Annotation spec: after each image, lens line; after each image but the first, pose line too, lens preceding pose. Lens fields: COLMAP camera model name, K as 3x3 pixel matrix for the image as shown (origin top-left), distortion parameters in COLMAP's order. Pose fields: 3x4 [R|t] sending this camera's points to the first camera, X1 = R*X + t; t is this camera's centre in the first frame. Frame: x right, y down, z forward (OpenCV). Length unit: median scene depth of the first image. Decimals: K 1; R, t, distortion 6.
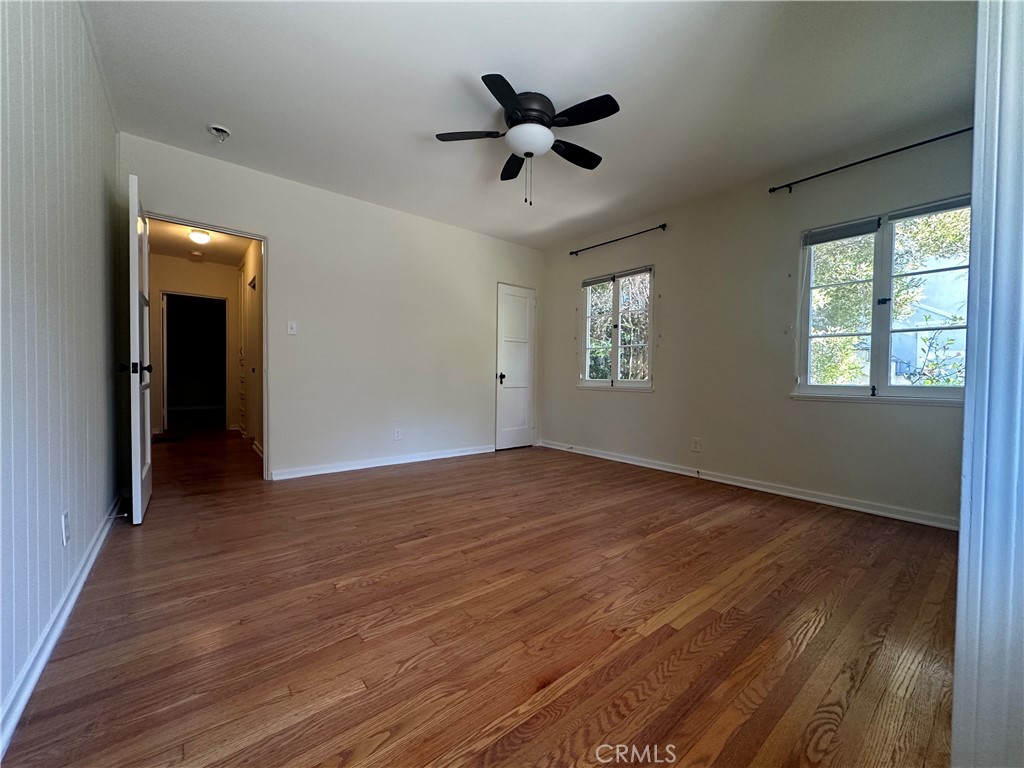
lens RADIAL K [[409.1, 0, 513.1], [0, 409.1, 383.0], [0, 0, 1]] dist [-0.000549, -0.000032]
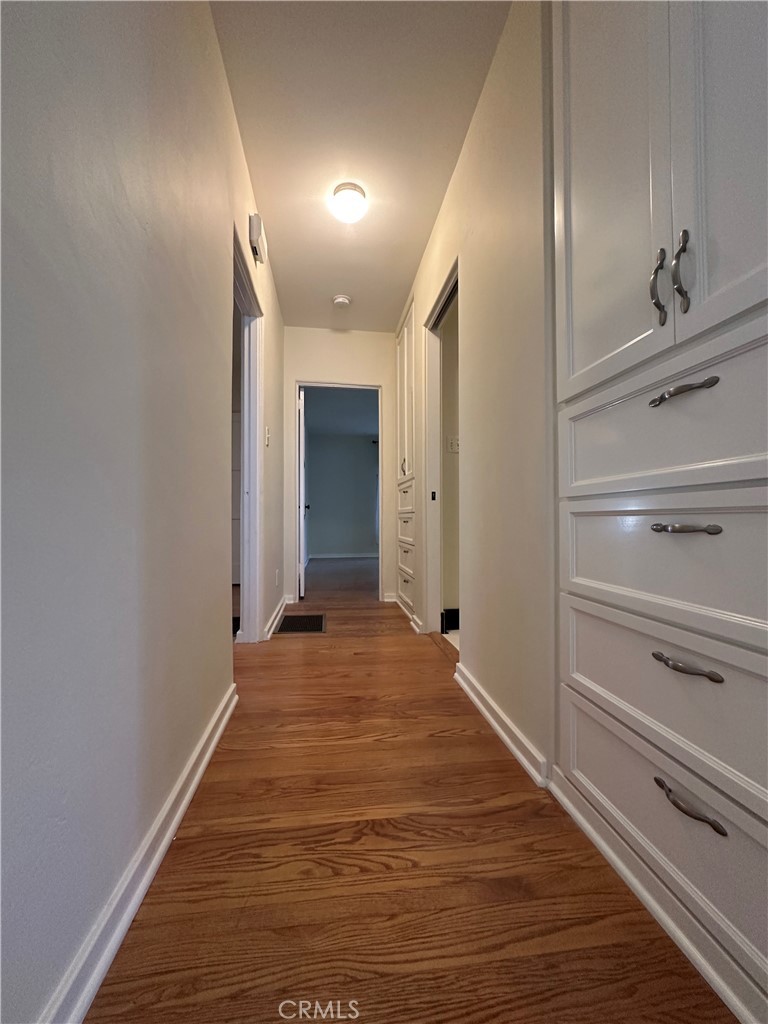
lens RADIAL K [[409.1, 0, 383.6], [0, 409.1, 513.7], [0, 0, 1]] dist [-0.000549, -0.000032]
pose [[0.854250, -0.022915, -0.519357, -0.407292], [0.003764, 0.999275, -0.037897, 0.008783], [0.519848, 0.030419, 0.853717, 0.518927]]
